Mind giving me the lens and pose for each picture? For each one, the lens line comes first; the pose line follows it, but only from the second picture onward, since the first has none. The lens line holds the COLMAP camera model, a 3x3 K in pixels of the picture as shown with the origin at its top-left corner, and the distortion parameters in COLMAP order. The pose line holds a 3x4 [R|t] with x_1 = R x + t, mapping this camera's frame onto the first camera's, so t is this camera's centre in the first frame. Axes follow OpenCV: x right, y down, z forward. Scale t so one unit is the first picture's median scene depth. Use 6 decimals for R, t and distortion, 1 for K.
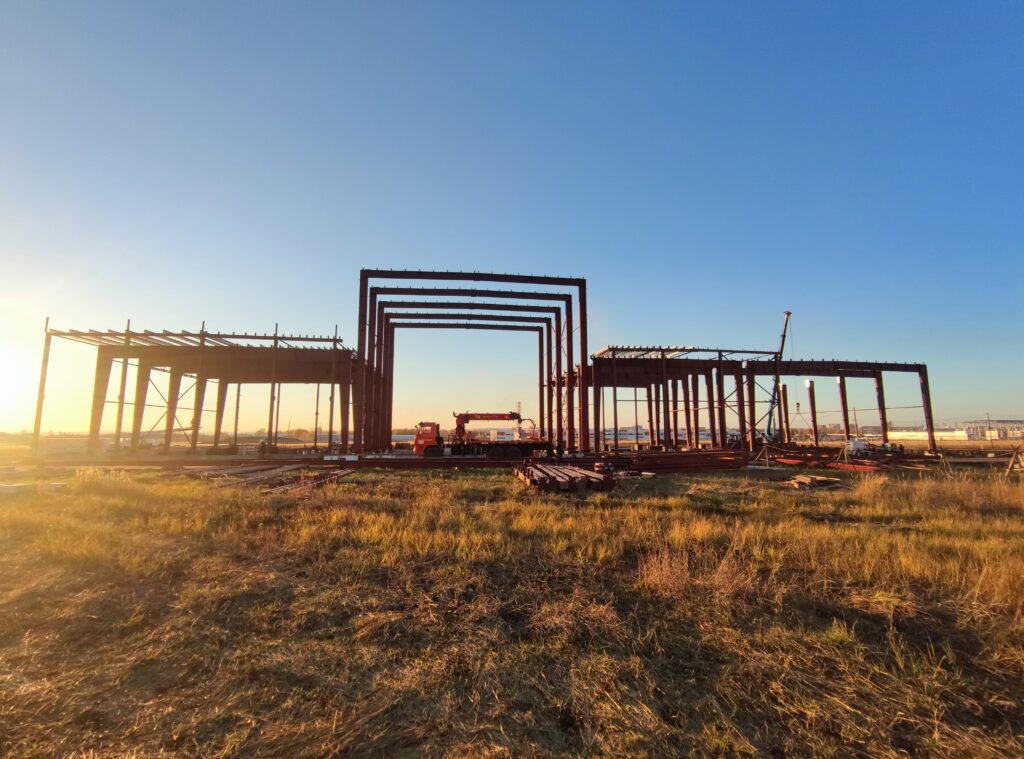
lens RADIAL K [[444.1, 0, 510.2], [0, 444.1, 377.6], [0, 0, 1]] dist [-0.000728, 0.000014]
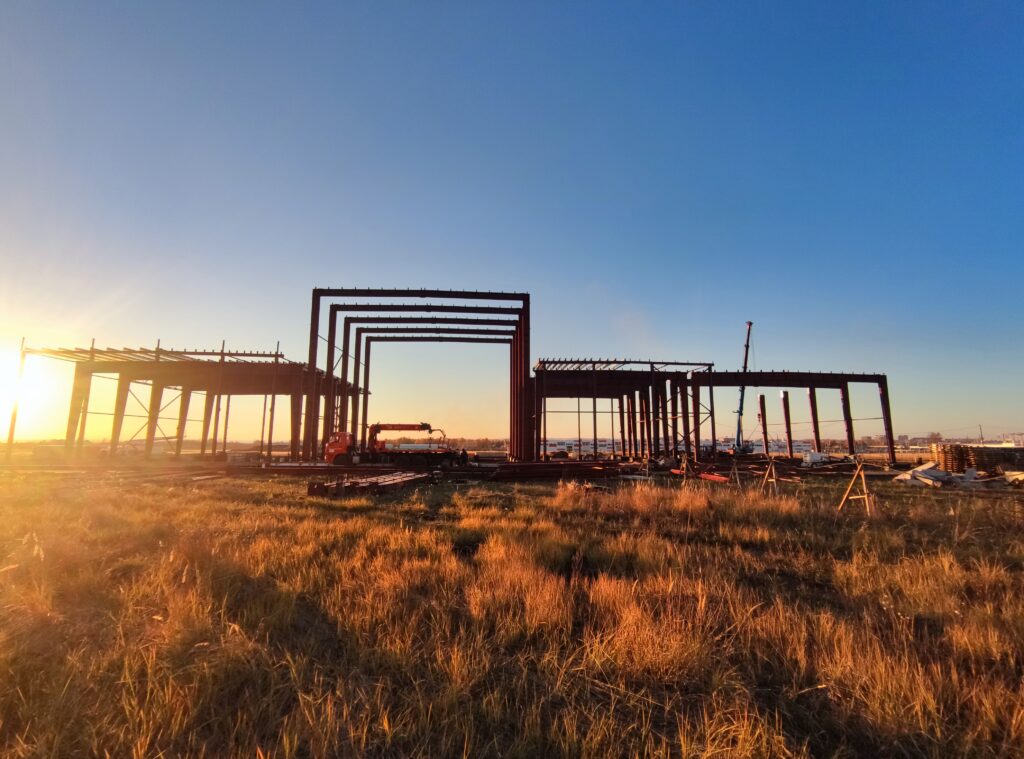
lens RADIAL K [[444.1, 0, 512.1], [0, 444.1, 377.1], [0, 0, 1]] dist [-0.000728, 0.000014]
pose [[0.997907, -0.003788, -0.064560, 0.192162], [0.002241, 0.999709, -0.024025, -0.003493], [0.064632, 0.023830, 0.997625, -0.028150]]
